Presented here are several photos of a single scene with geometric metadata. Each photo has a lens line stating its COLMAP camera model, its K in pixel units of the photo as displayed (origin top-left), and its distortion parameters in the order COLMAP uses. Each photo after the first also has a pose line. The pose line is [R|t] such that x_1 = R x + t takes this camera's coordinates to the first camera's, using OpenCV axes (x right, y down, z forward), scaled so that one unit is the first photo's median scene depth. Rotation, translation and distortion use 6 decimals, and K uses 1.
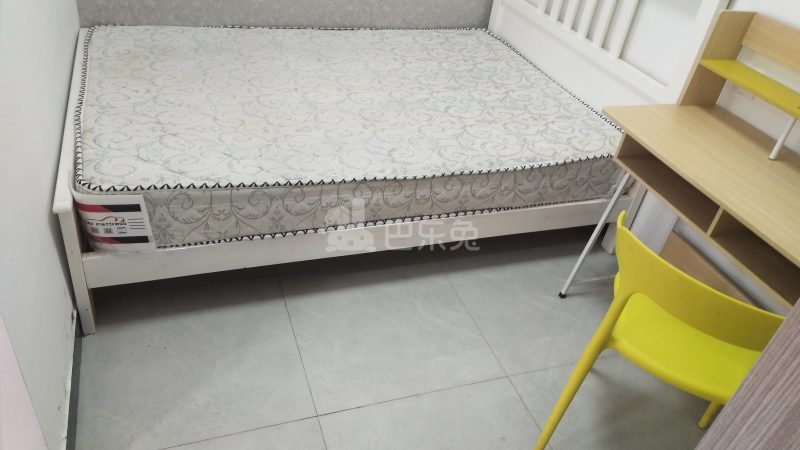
lens RADIAL K [[611.5, 0, 400.0], [0, 611.5, 225.0], [0, 0, 1]] dist [0.099013, -0.173242]
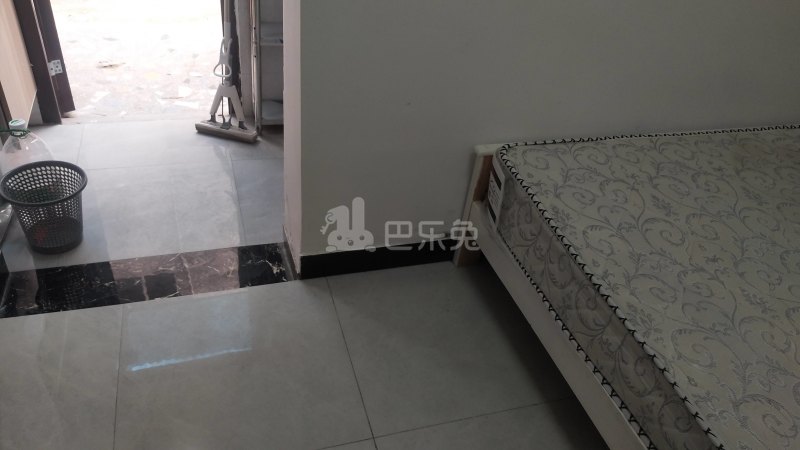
lens RADIAL K [[611.5, 0, 400.0], [0, 611.5, 225.0], [0, 0, 1]] dist [0.099013, -0.173242]
pose [[-0.025714, 0.494381, -0.868865, 0.397252], [-0.663953, 0.641314, 0.384555, -0.212646], [0.747332, 0.586774, 0.311755, 0.470630]]
